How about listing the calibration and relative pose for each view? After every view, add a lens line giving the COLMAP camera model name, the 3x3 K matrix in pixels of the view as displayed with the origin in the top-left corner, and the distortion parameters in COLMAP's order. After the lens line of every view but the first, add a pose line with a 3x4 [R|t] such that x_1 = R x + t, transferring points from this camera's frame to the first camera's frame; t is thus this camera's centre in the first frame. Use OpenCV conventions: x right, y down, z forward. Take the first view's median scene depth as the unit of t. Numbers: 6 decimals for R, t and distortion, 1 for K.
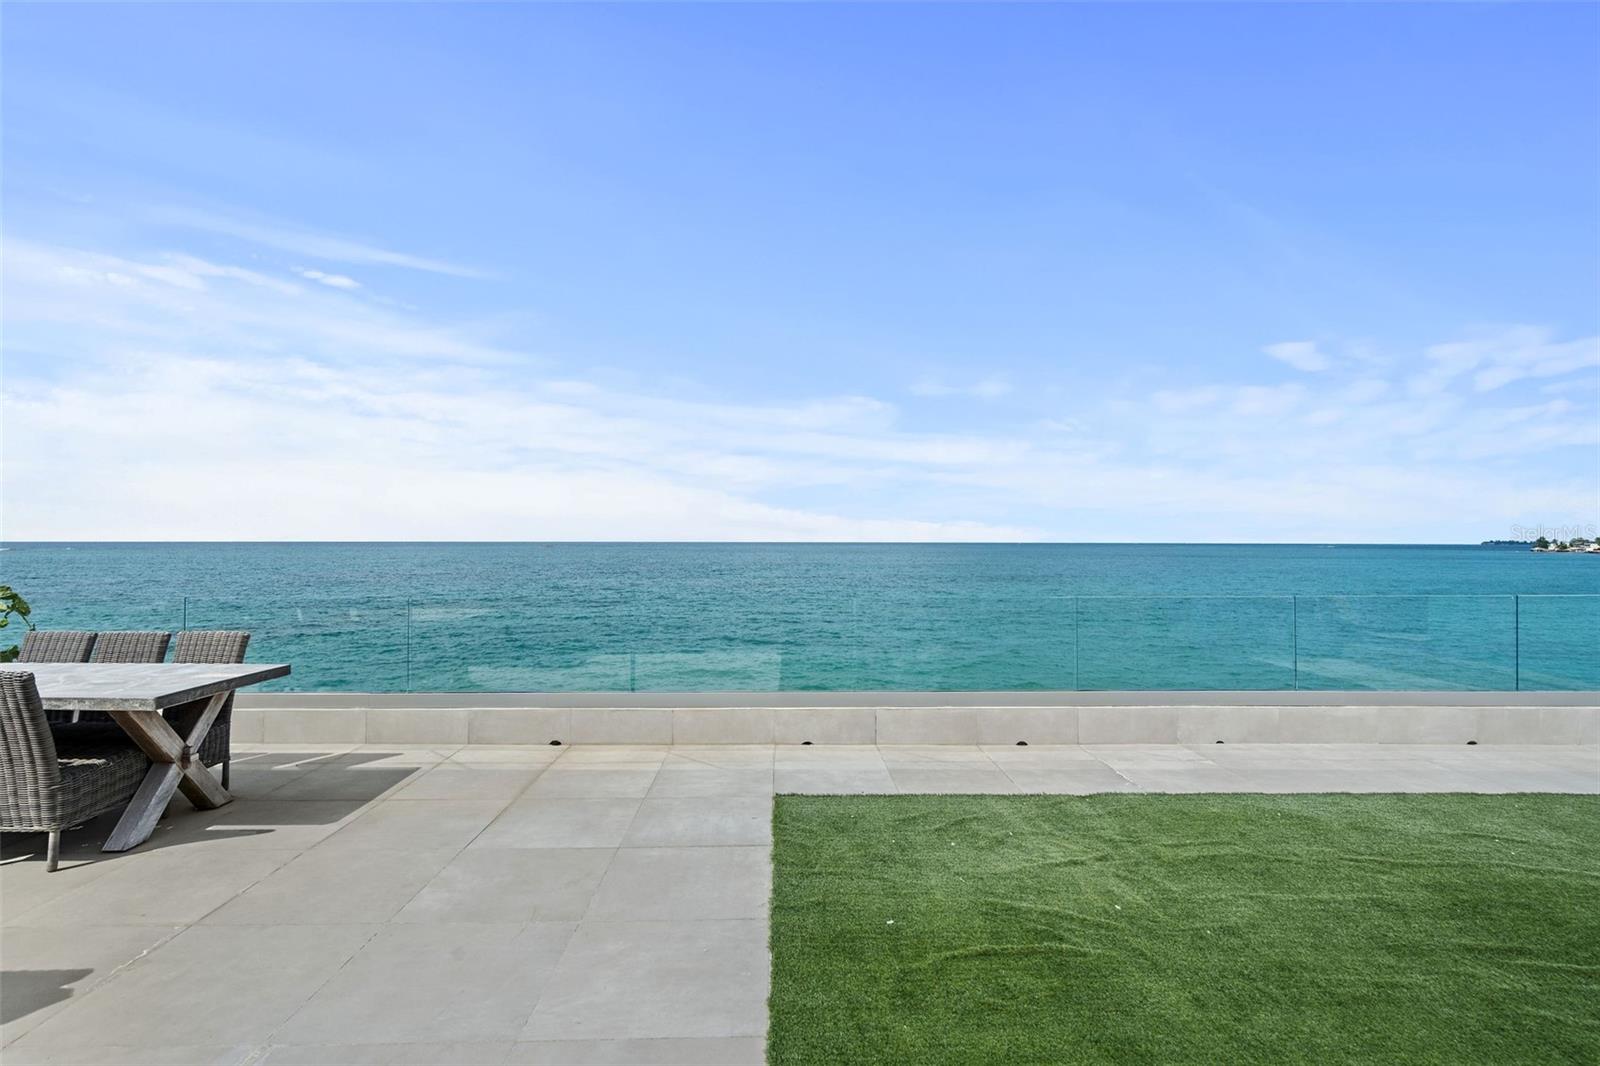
lens RADIAL K [[773.0, 0, 800.0], [0, 773.0, 533.0], [0, 0, 1]] dist [-0.000778, -0.000444]
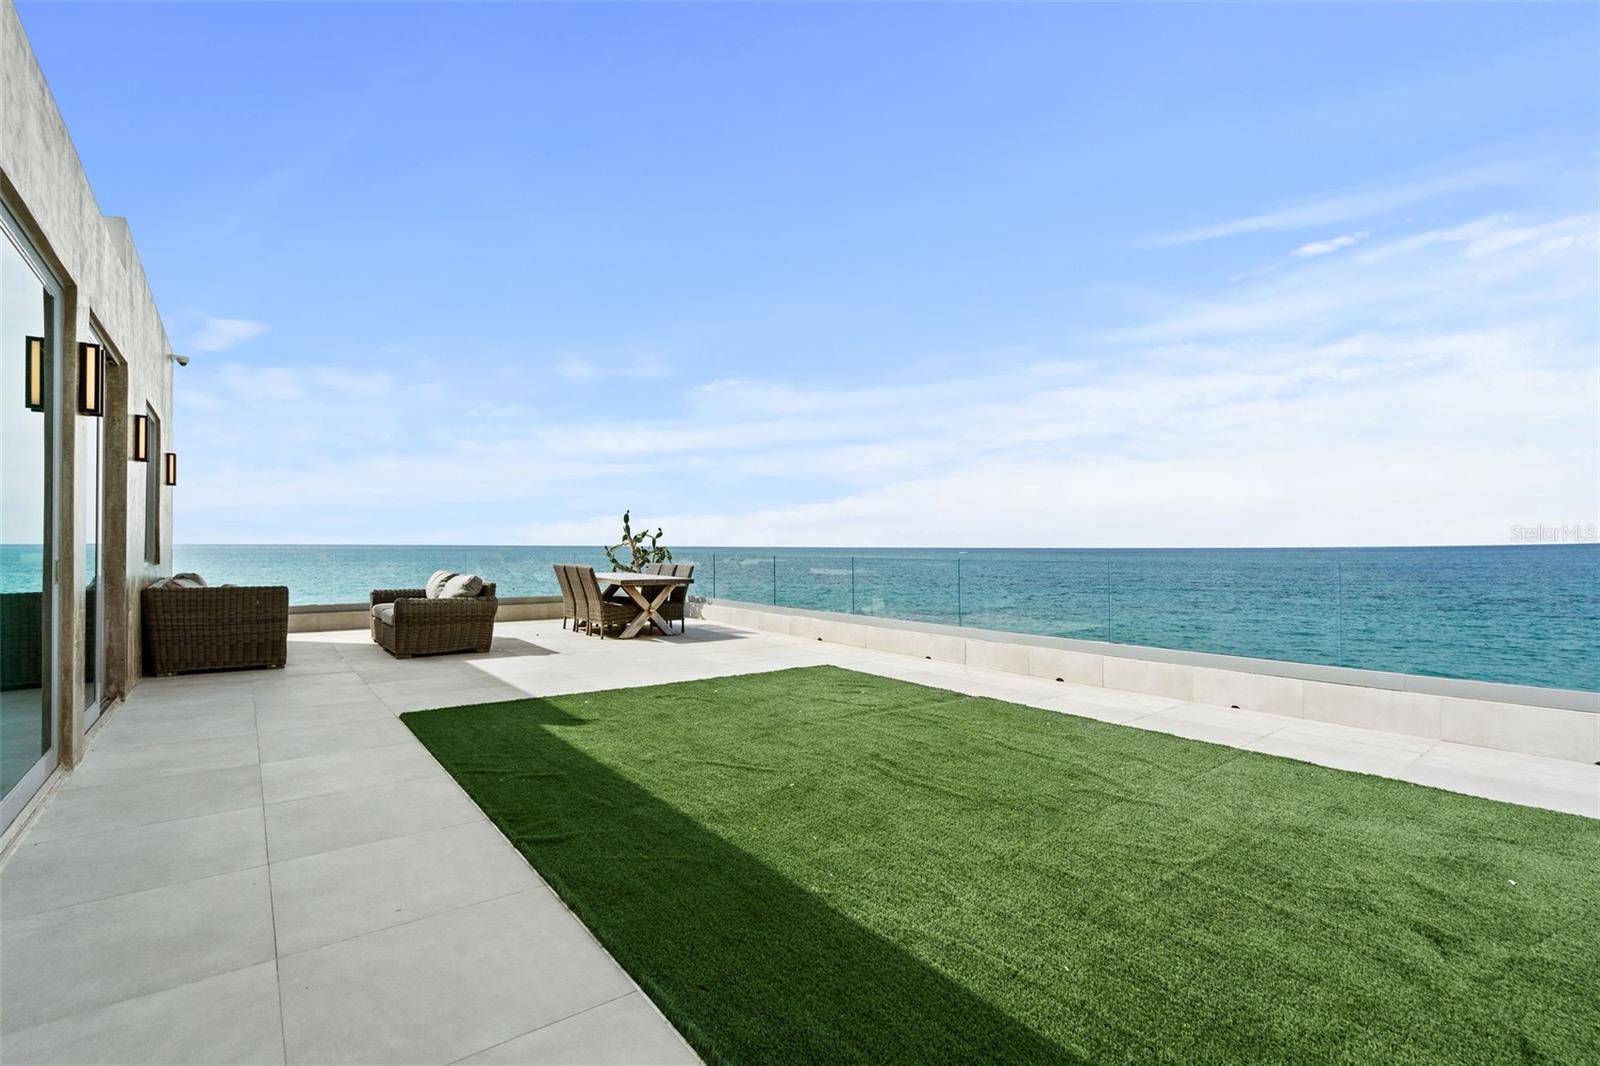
lens RADIAL K [[736.6, 0, 800.0], [0, 736.6, 533.0], [0, 0, 1]] dist [-0.001019, -0.000111]
pose [[0.591567, -0.015183, -0.806113, 1.326855], [0.007690, 0.999883, -0.013189, 0.080118], [0.806219, 0.001603, 0.591615, 0.010142]]
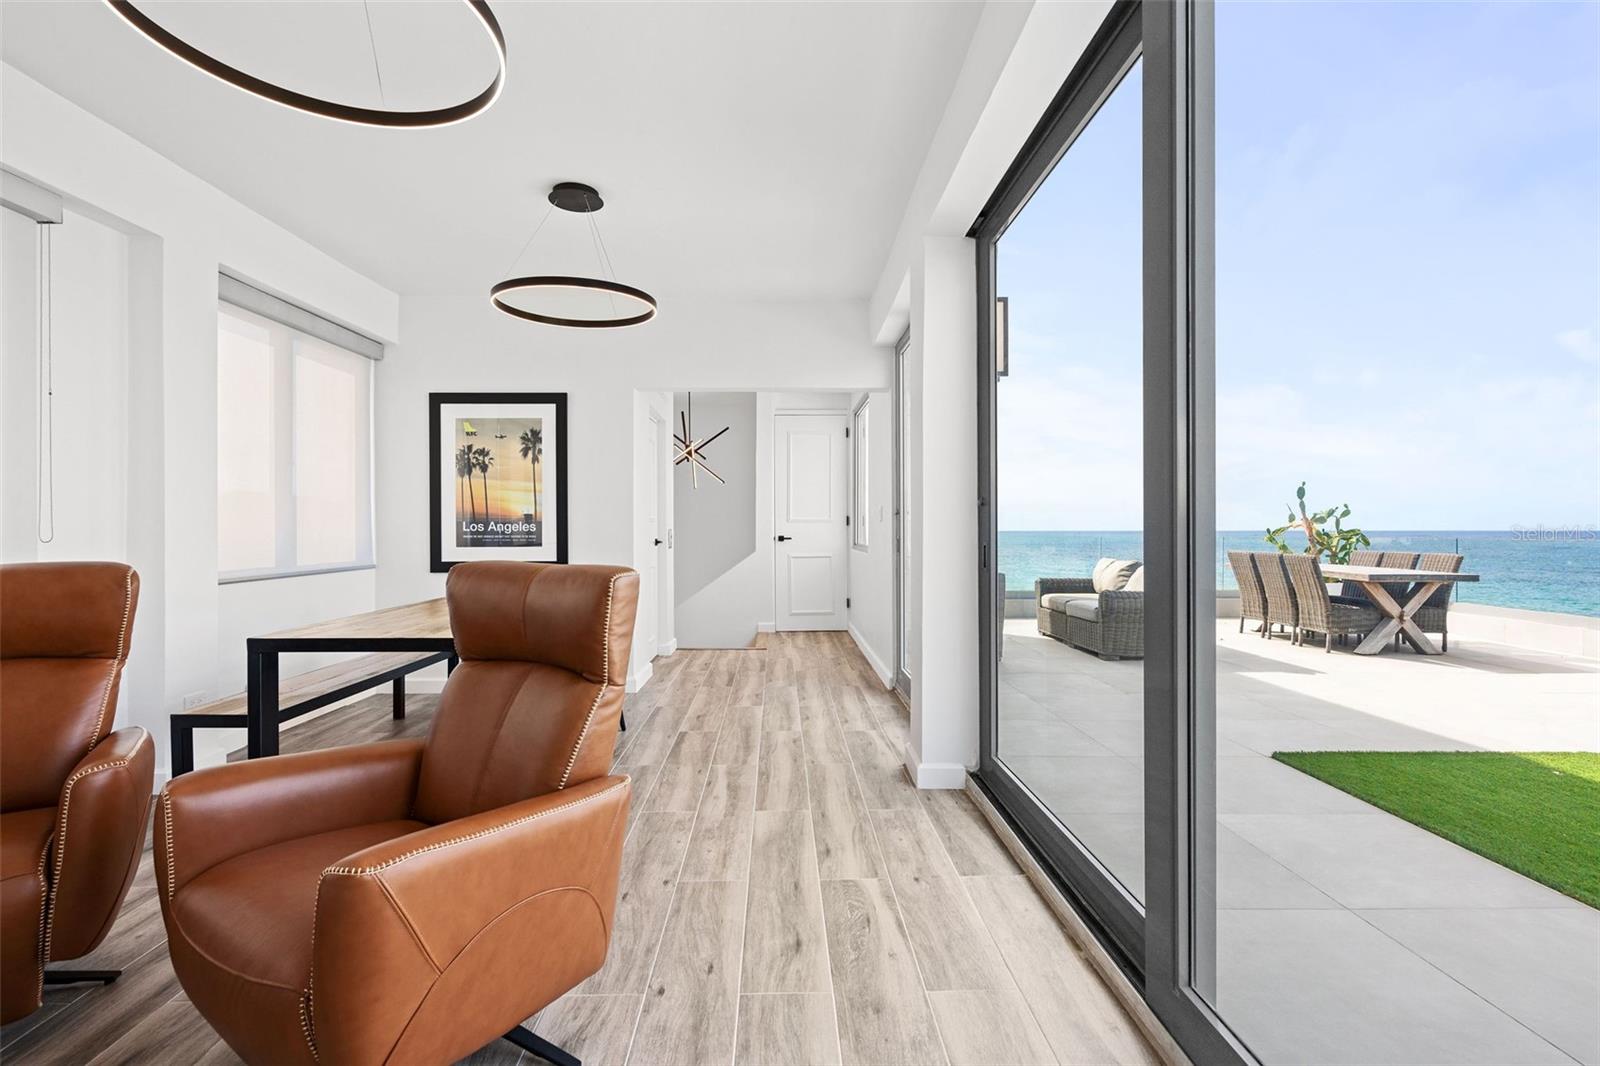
lens RADIAL K [[736.6, 0, 800.0], [0, 736.6, 533.0], [0, 0, 1]] dist [-0.001019, -0.000111]
pose [[-0.003077, 0.004366, -0.999986, 0.860743], [0.014902, 0.999880, 0.004319, 0.070320], [0.999884, -0.014889, -0.003142, -0.350344]]
